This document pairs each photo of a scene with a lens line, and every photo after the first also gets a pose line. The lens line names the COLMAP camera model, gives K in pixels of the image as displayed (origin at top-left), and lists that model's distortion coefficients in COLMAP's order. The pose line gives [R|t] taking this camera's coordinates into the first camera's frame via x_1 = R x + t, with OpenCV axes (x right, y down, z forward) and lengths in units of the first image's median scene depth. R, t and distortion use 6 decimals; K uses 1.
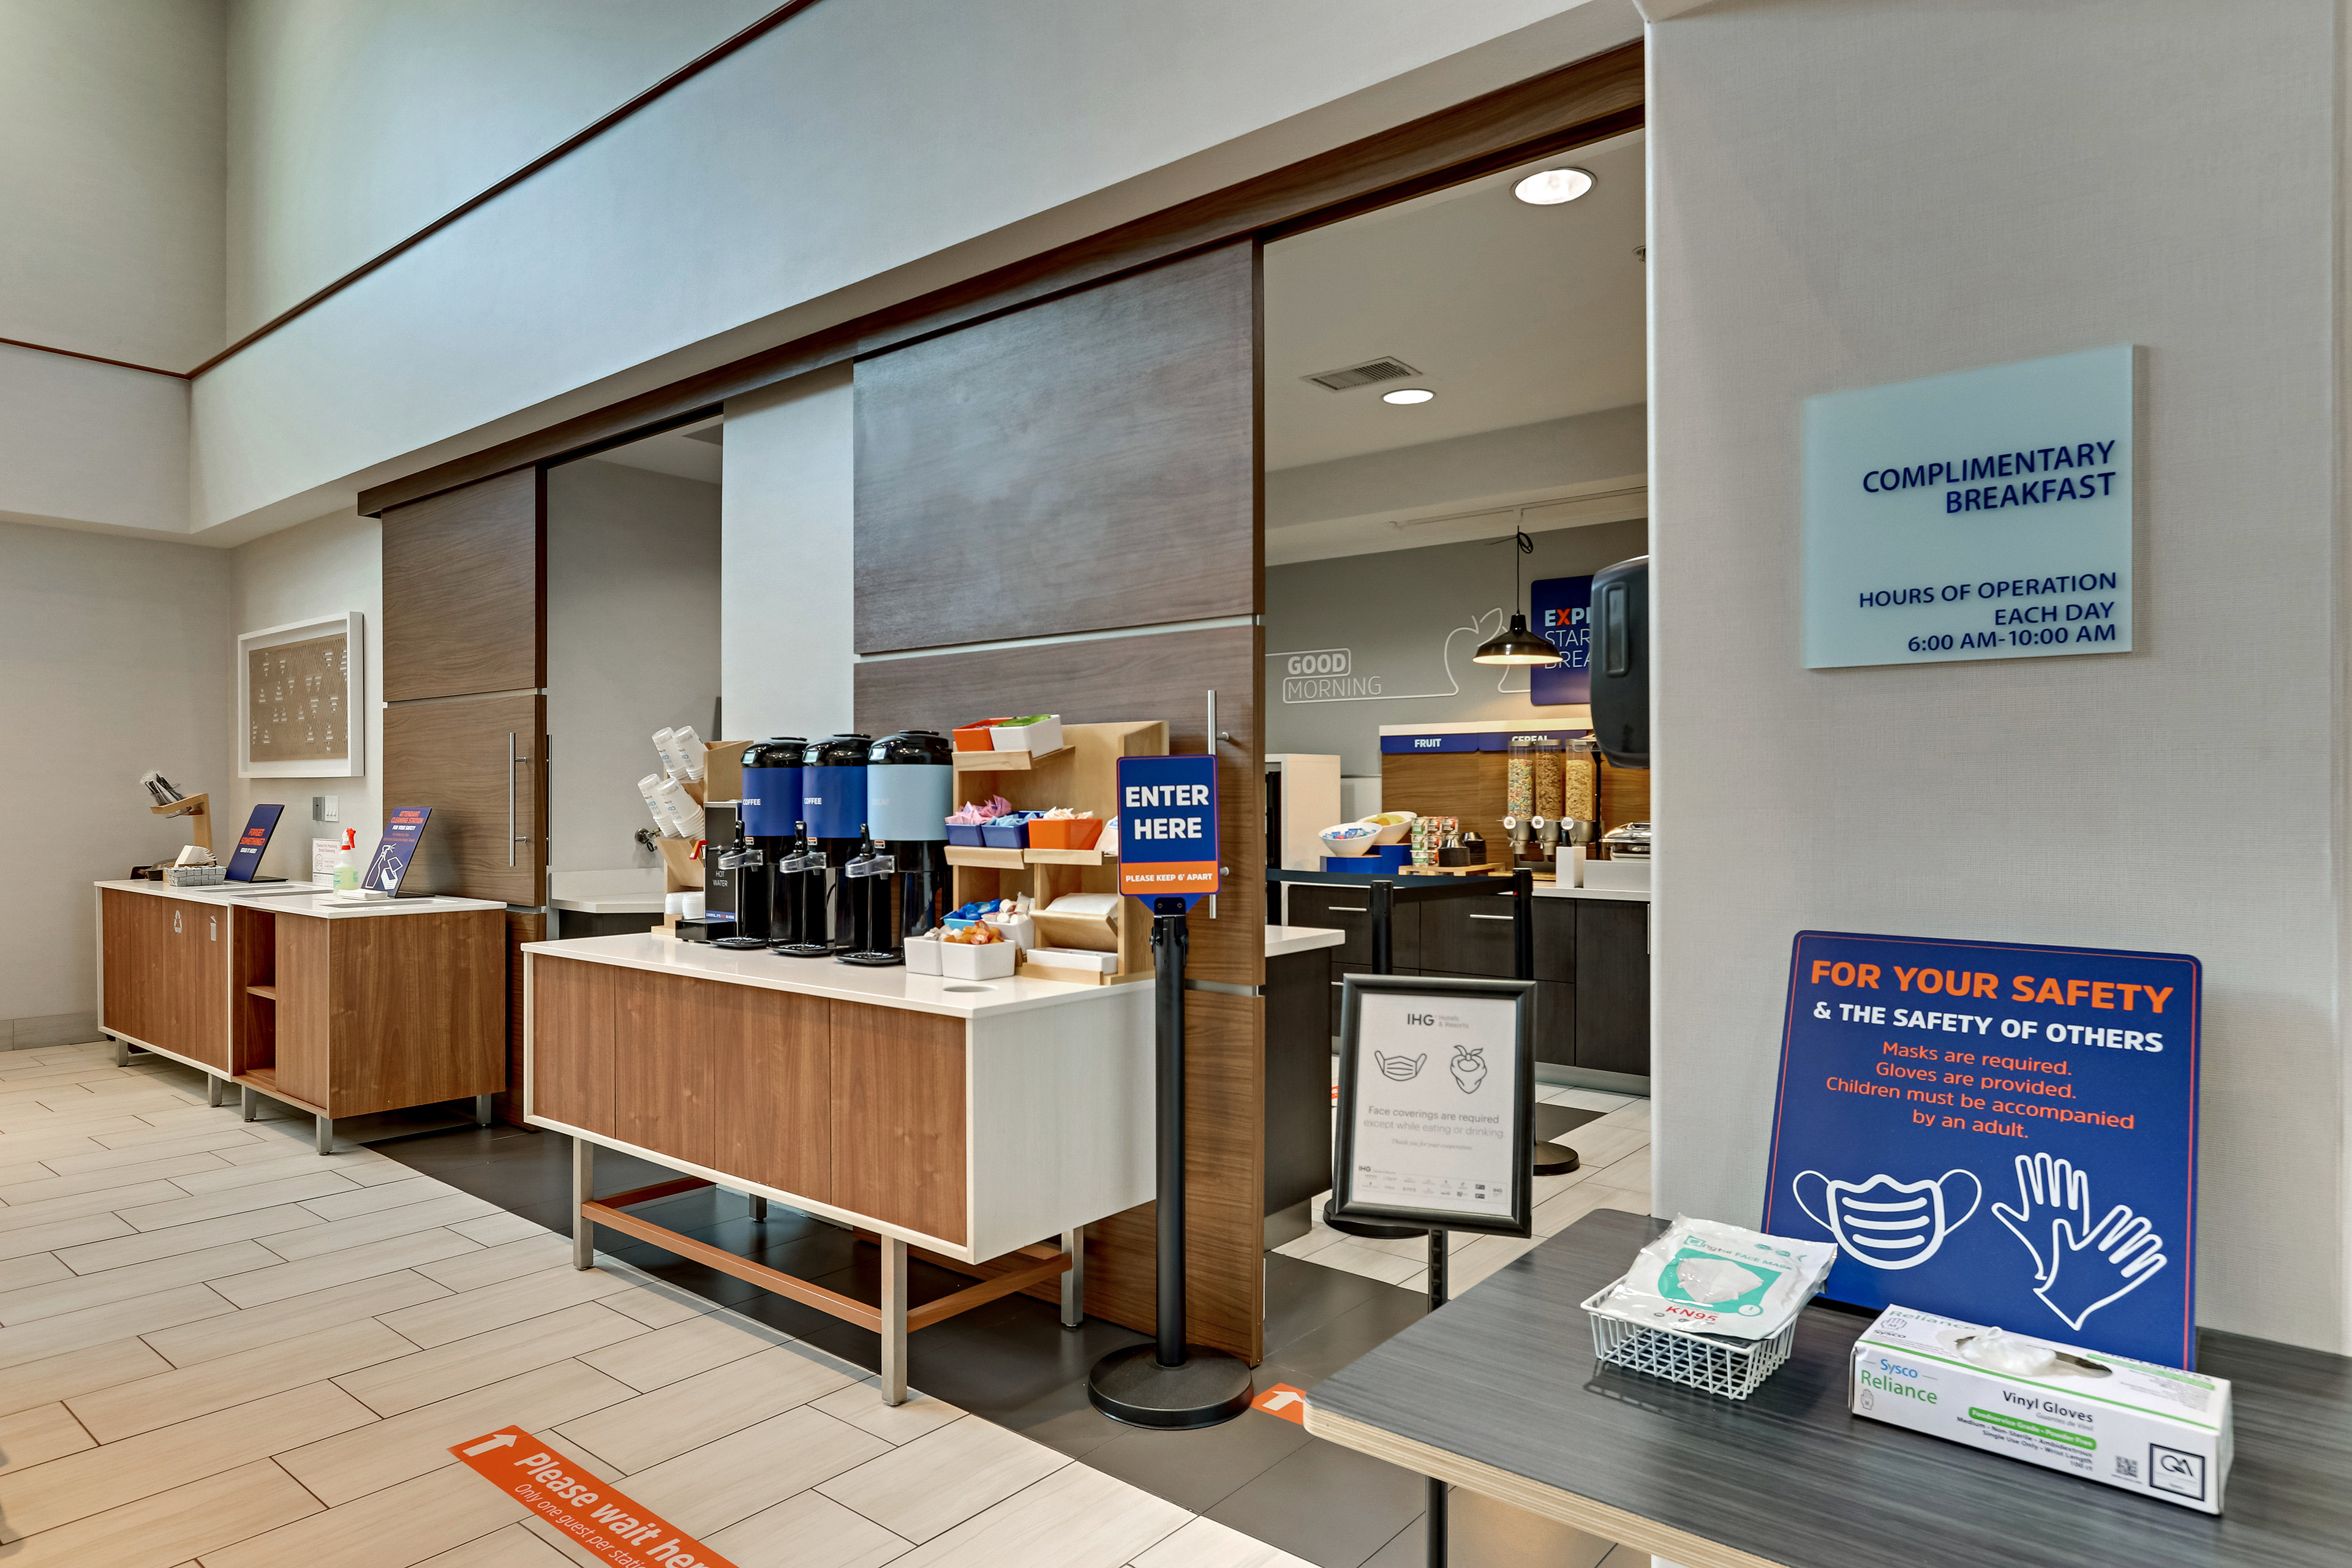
lens RADIAL K [[1362.1, 0, 1156.9], [0, 1362.1, 789.3], [0, 0, 1]] dist [-0.007935, 0.000041]
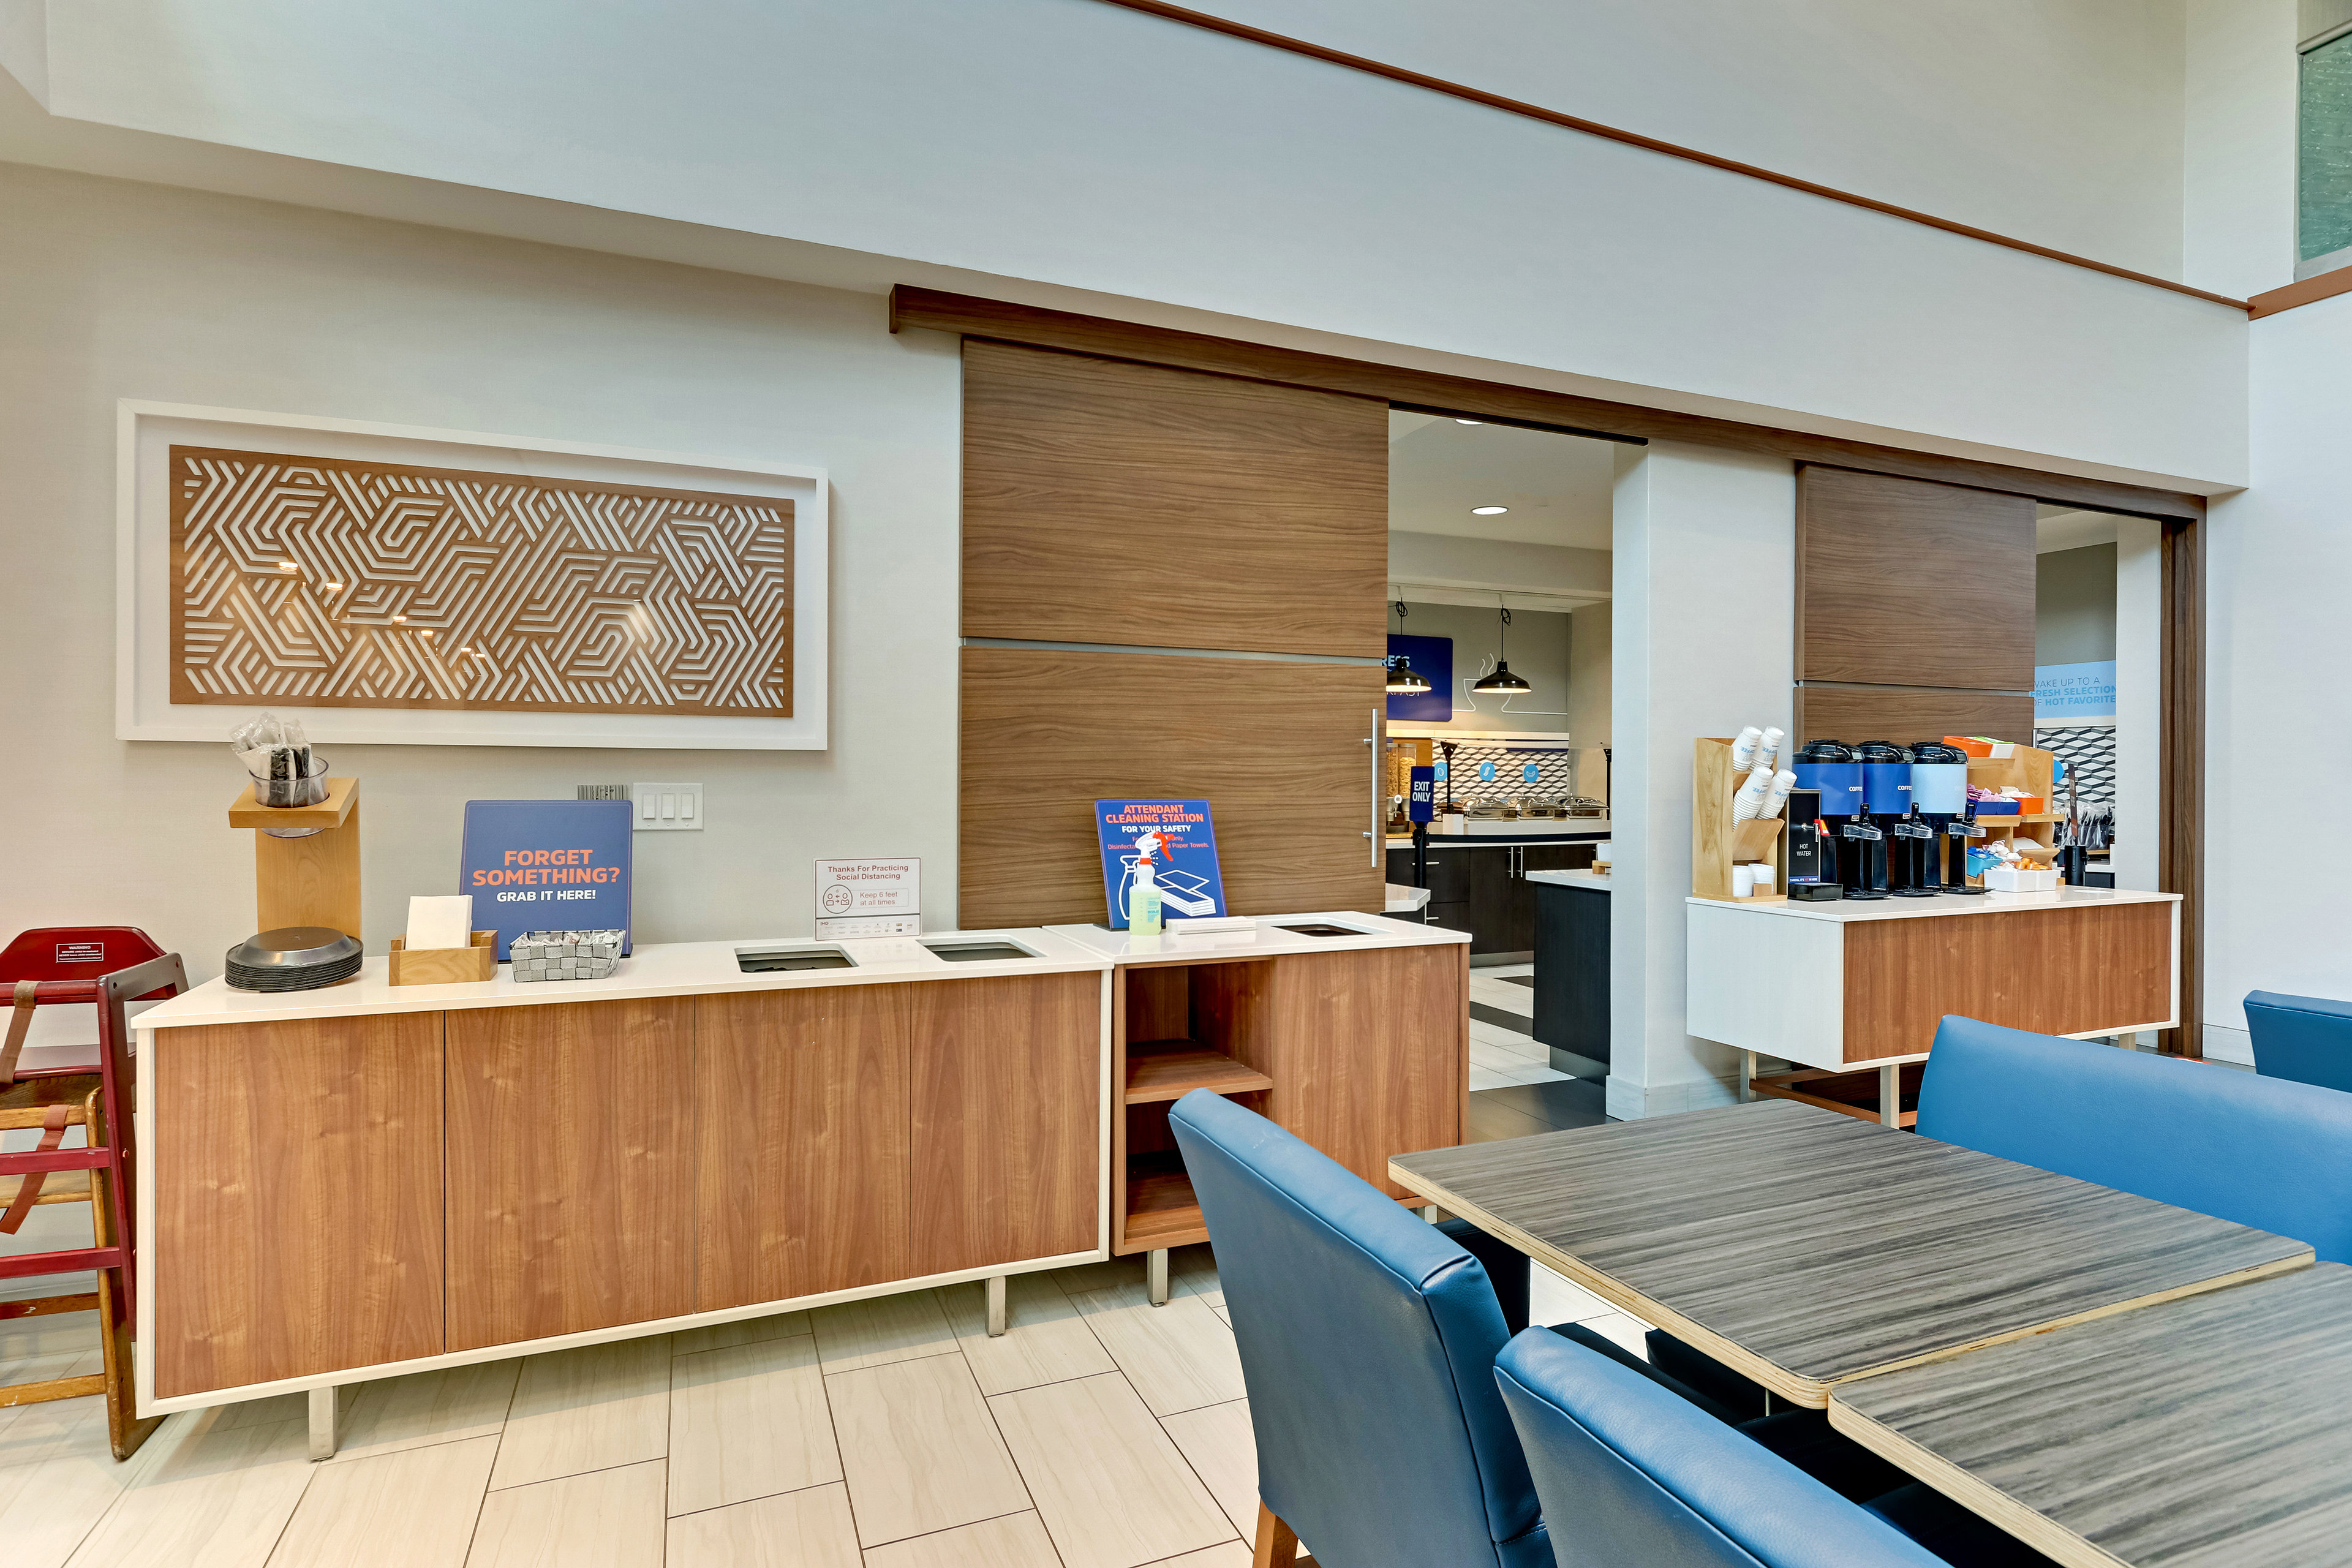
lens RADIAL K [[1202.6, 0, 1180.8], [0, 1202.6, 776.0], [0, 0, 1]] dist [-0.005203, -0.000800]
pose [[0.470320, 0.003110, 0.882490, -0.992178], [-0.005393, 0.999985, -0.000650, 0.000494], [-0.882479, -0.004453, 0.470330, 0.625289]]
